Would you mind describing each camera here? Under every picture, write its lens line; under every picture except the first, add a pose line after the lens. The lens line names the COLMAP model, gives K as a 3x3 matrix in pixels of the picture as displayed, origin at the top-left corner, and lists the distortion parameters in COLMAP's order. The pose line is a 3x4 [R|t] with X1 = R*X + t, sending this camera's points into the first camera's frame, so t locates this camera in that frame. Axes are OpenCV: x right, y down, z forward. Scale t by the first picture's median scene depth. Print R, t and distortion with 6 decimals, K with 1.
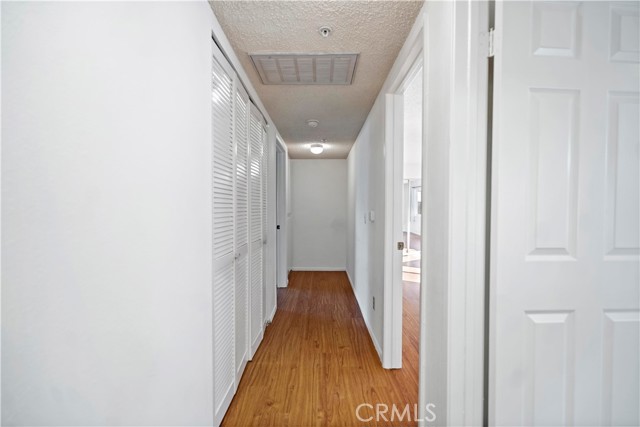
lens RADIAL K [[288.0, 0, 321.9], [0, 288.0, 211.6], [0, 0, 1]] dist [-0.004739, -0.000057]
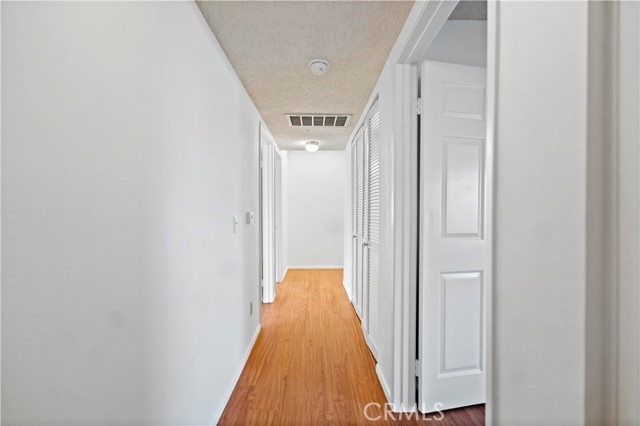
lens RADIAL K [[288.0, 0, 321.9], [0, 288.0, 211.1], [0, 0, 1]] dist [-0.004739, -0.000057]
pose [[-0.999751, -0.001029, -0.022293, -0.034608], [-0.001213, 0.999965, 0.008253, -0.013620], [0.022283, 0.008278, -0.999717, 2.056762]]
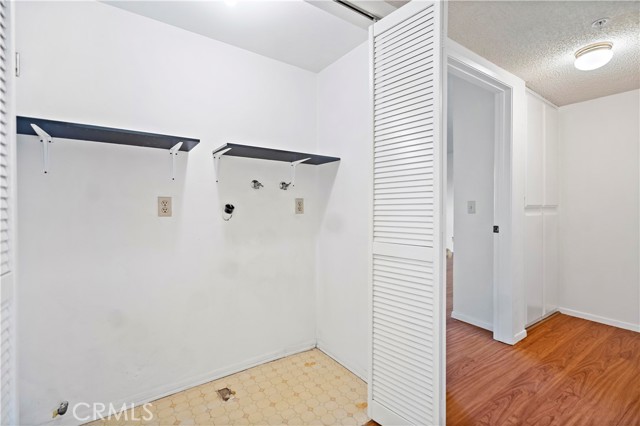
lens RADIAL K [[288.0, 0, 321.9], [0, 288.0, 211.1], [0, 0, 1]] dist [-0.004739, -0.000057]
pose [[0.565768, 0.005441, -0.824547, 0.195437], [-0.006196, 0.999978, 0.002347, 0.035087], [0.824542, 0.003781, 0.565789, 0.735033]]
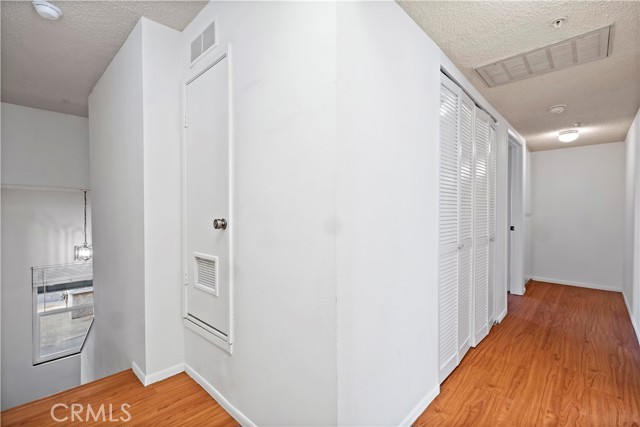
lens RADIAL K [[285.5, 0, 319.4], [0, 285.5, 214.8], [0, 0, 1]] dist [0.015531, -0.008368]
pose [[0.723825, 0.009644, -0.689917, 0.063029], [-0.007809, 0.999953, 0.005785, 0.018588], [0.689940, 0.001201, 0.723866, -0.161471]]
